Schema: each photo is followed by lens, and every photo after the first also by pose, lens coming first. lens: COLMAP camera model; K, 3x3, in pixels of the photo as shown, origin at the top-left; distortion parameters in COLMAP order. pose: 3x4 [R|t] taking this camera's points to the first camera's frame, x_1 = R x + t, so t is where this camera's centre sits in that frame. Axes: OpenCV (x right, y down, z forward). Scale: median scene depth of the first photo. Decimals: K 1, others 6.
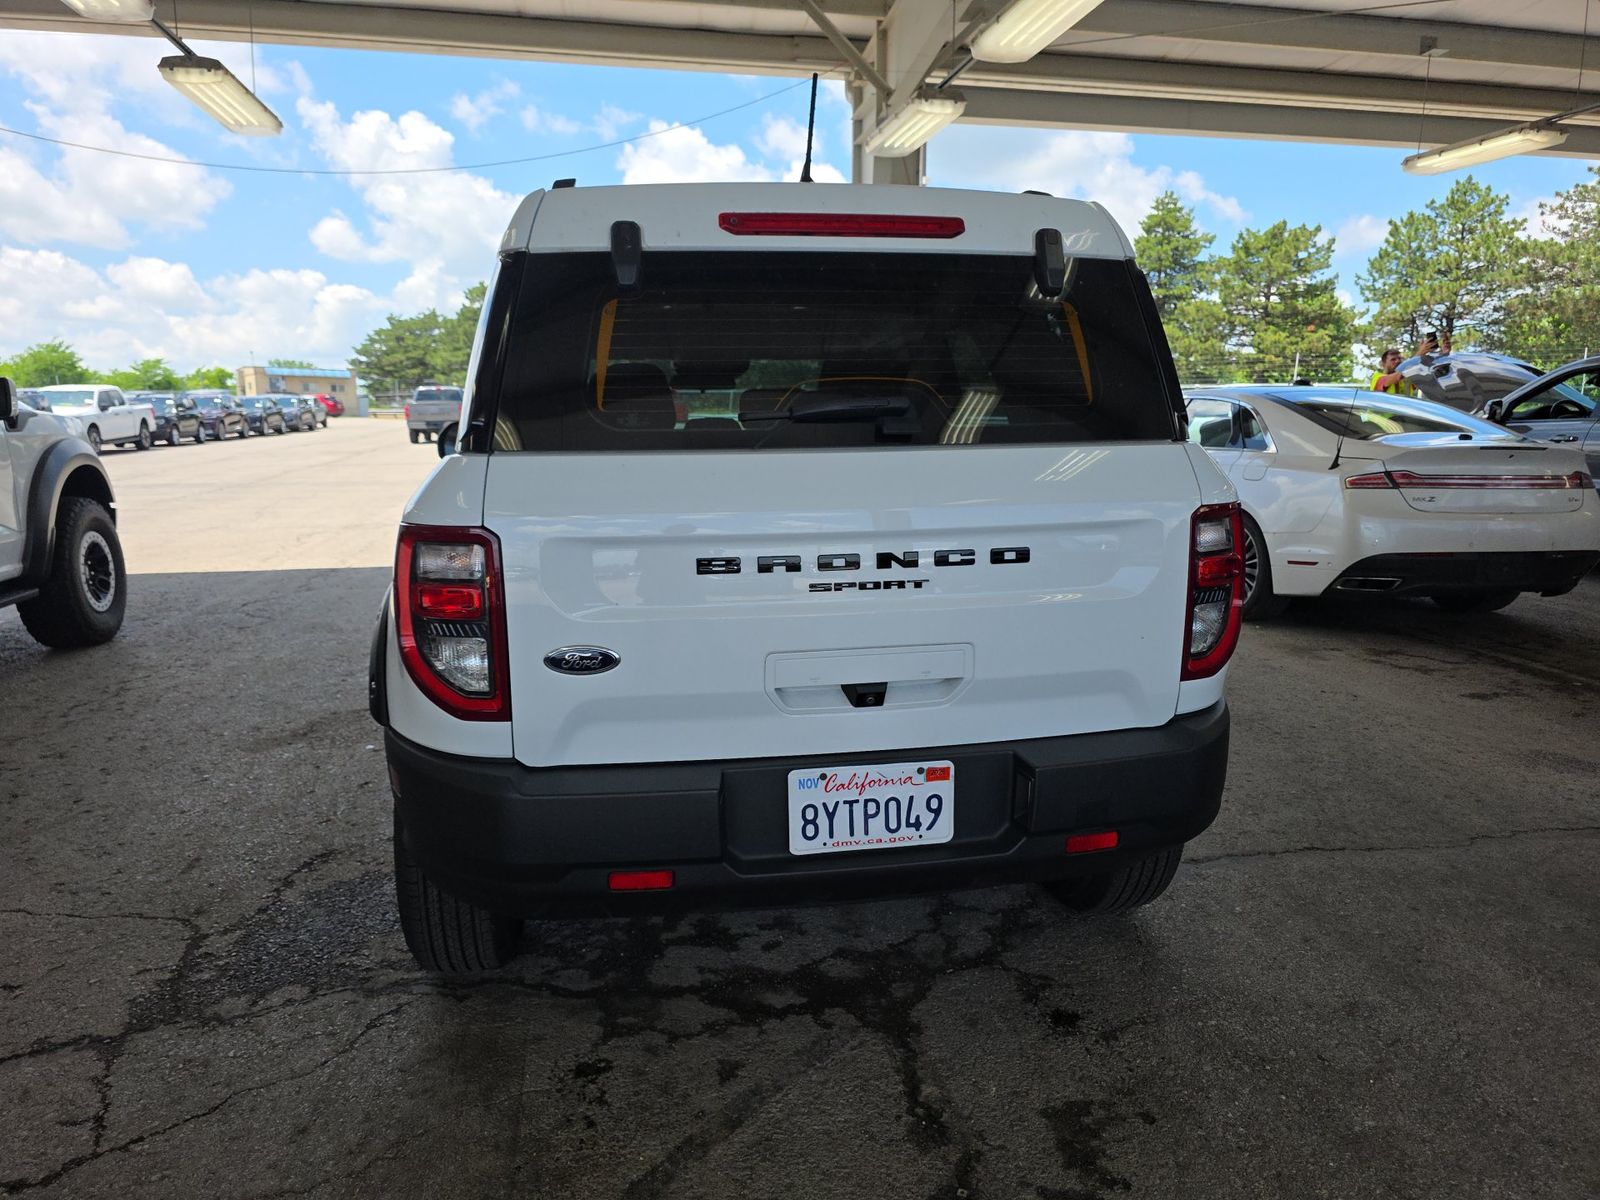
lens RADIAL K [[1081.2, 0, 783.8], [0, 1081.2, 601.7], [0, 0, 1]] dist [0.057890, -0.056896]
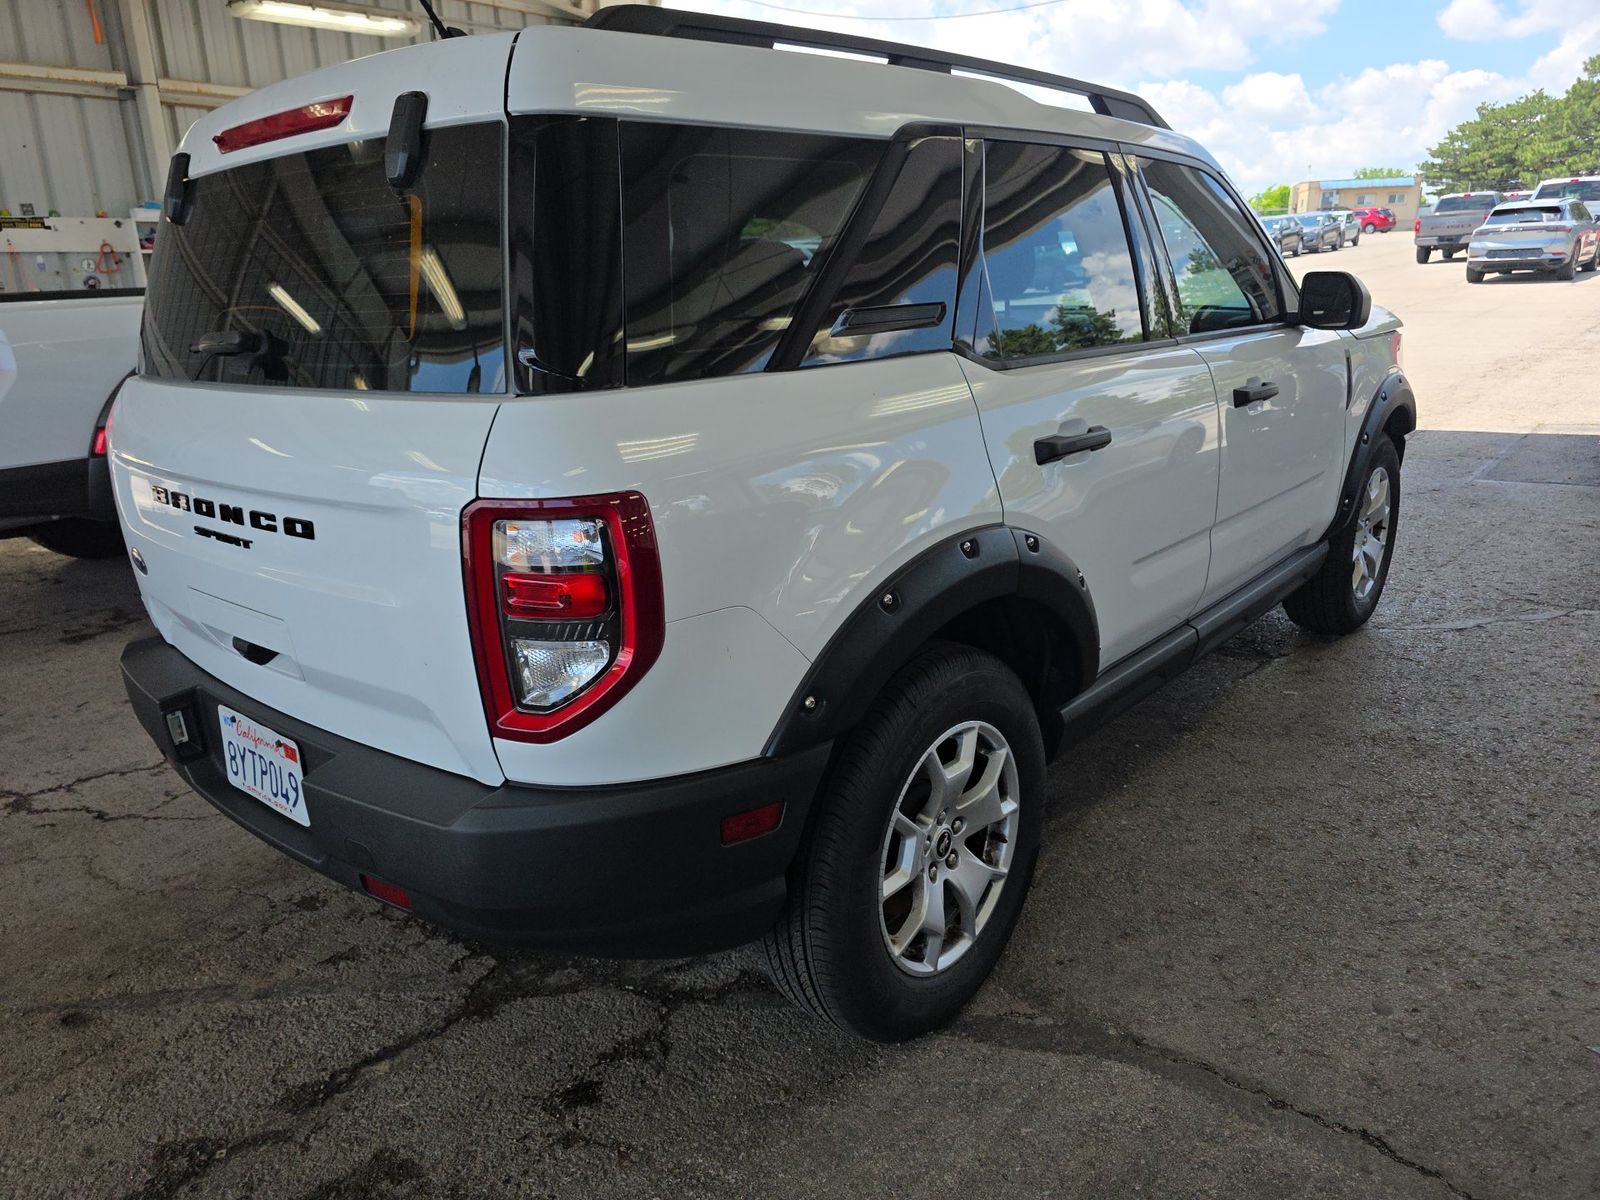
lens RADIAL K [[1081.2, 0, 798.3], [0, 1081.2, 599.6], [0, 0, 1]] dist [0.057890, -0.056896]
pose [[0.630097, 0.205513, -0.748827, 0.656154], [-0.086723, 0.976933, 0.195143, -0.111993], [0.771658, -0.058019, 0.633386, 0.461785]]
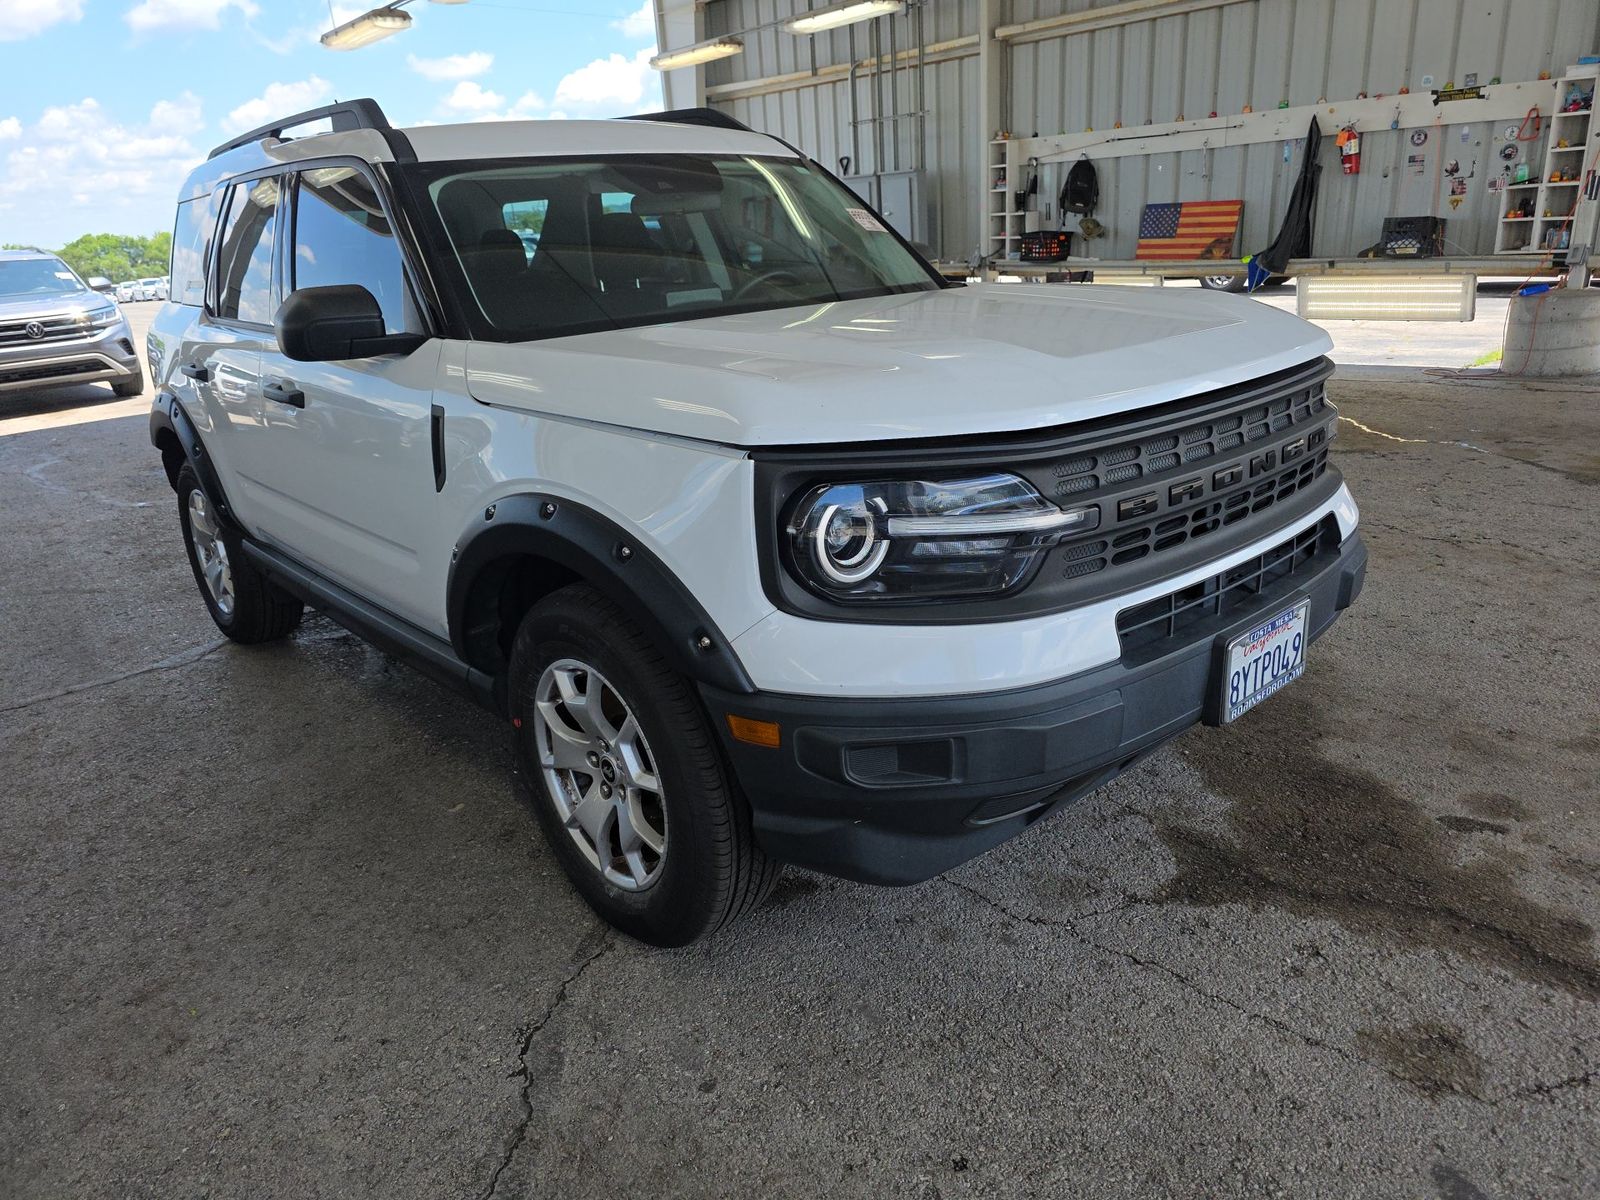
lens RADIAL K [[1081.2, 0, 798.9], [0, 1081.2, 596.0], [0, 0, 1]] dist [0.057890, -0.056896]
pose [[-0.846247, 0.229659, -0.480752, 0.324484], [-0.015343, 0.891450, 0.452860, -0.389341], [0.532570, 0.390607, -0.750863, 2.215537]]
